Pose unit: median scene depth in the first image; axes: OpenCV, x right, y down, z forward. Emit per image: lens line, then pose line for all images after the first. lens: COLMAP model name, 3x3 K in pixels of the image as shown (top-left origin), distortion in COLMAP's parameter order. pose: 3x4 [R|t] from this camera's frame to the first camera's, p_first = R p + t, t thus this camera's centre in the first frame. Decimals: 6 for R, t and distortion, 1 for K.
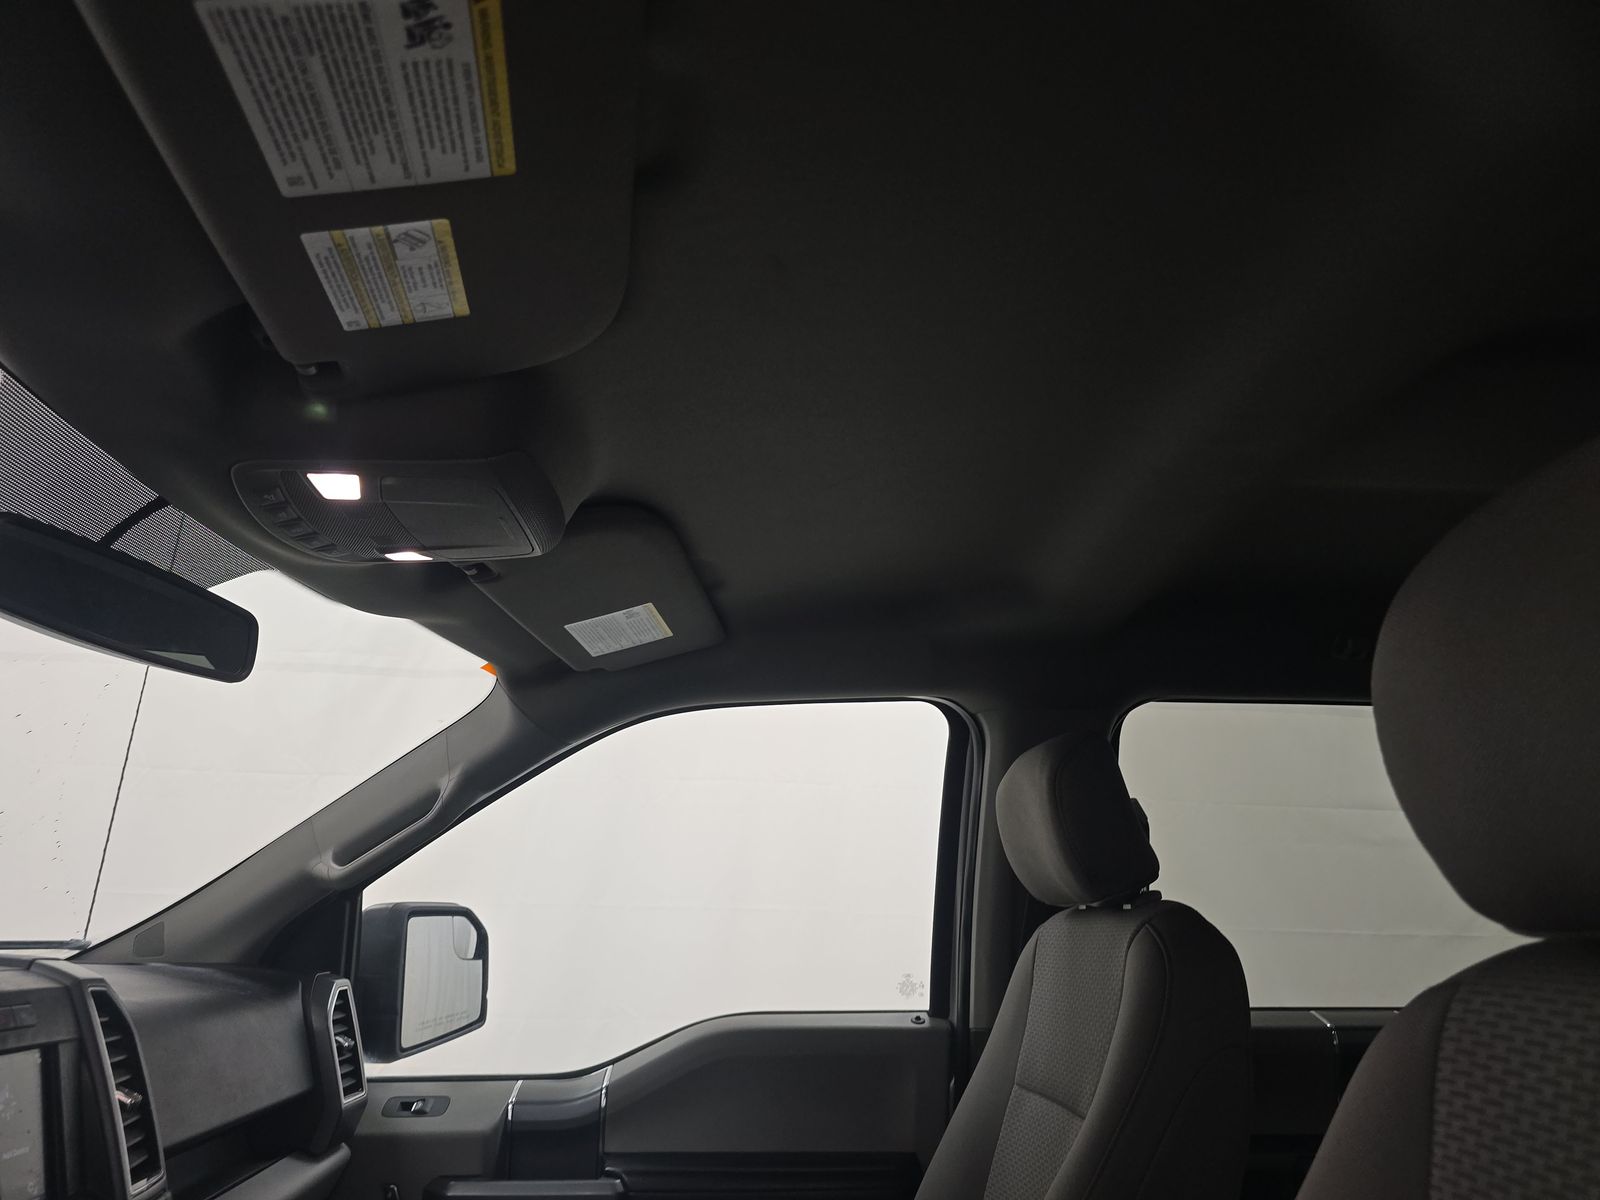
lens RADIAL K [[1097.4, 0, 823.5], [0, 1097.4, 598.1], [0, 0, 1]] dist [-0.003695, -0.004044]
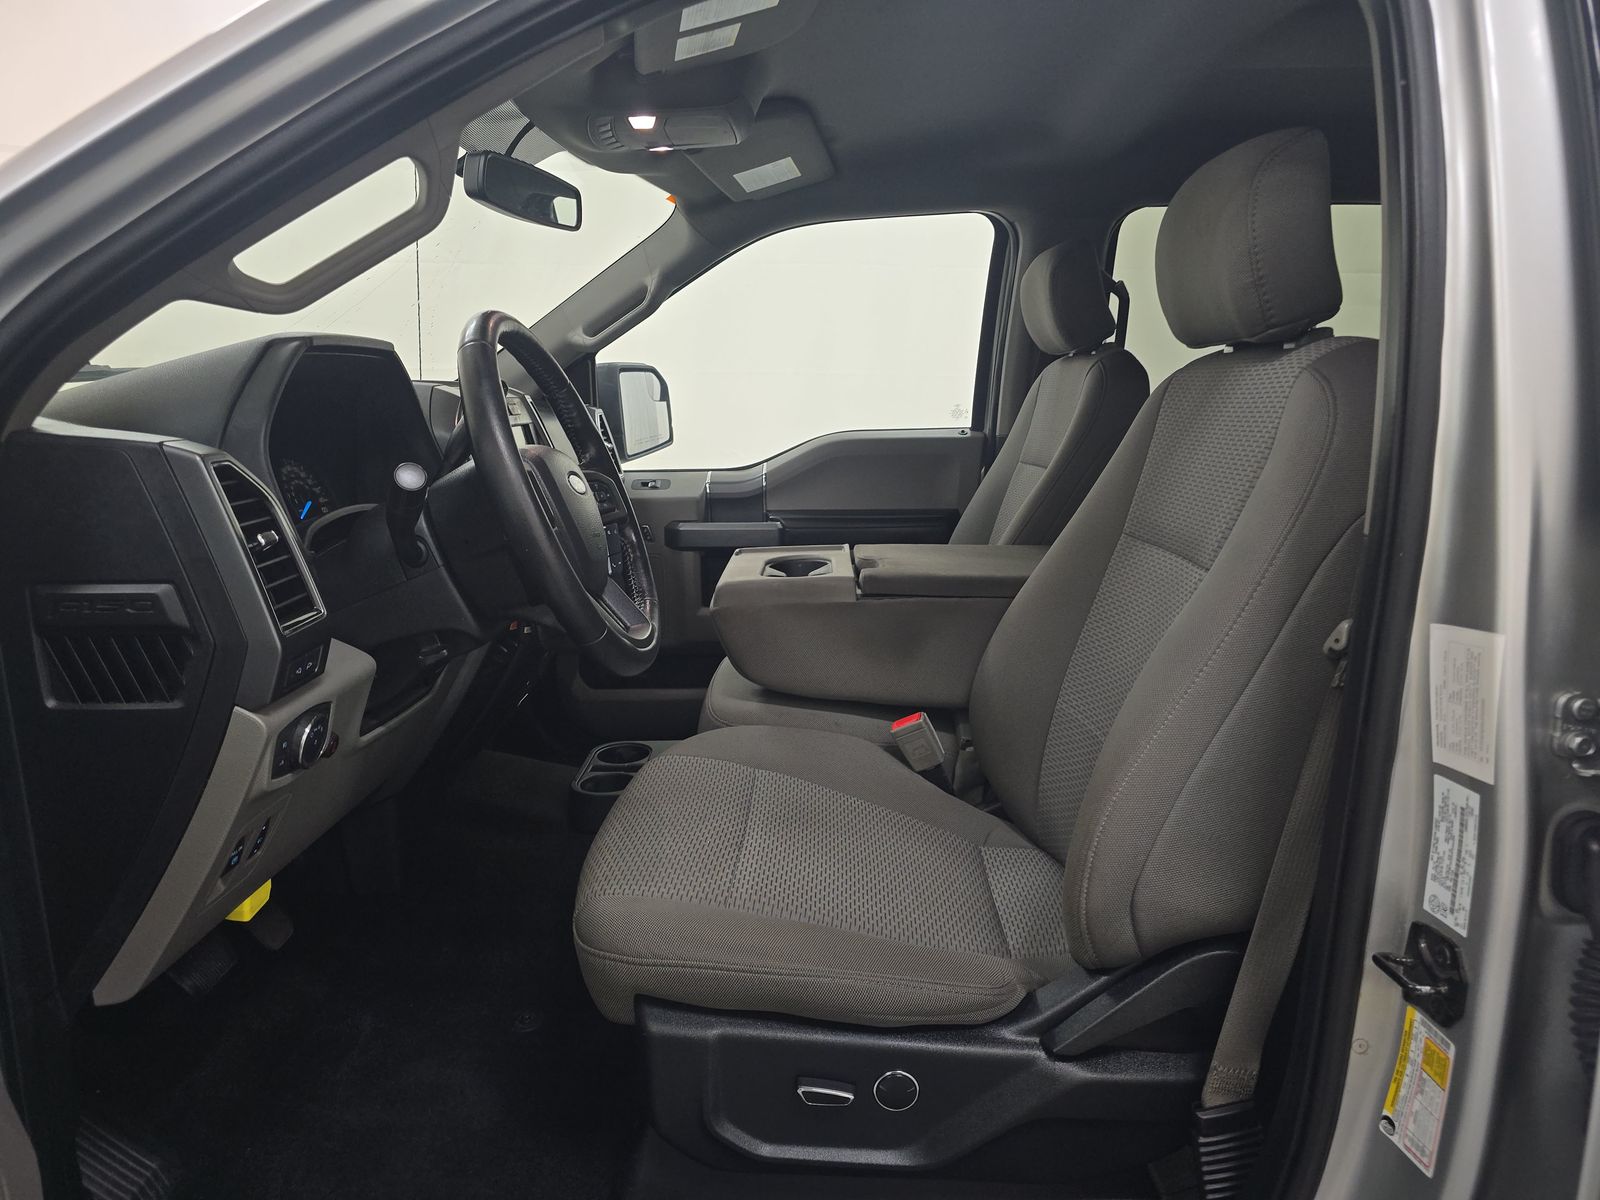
lens RADIAL K [[1097.4, 0, 823.5], [0, 1097.4, 598.1], [0, 0, 1]] dist [-0.003695, -0.004044]
pose [[0.998397, 0.002517, -0.056550, -0.023248], [0.023275, 0.892402, 0.450641, -0.112443], [0.051600, -0.451235, 0.890912, -0.510180]]
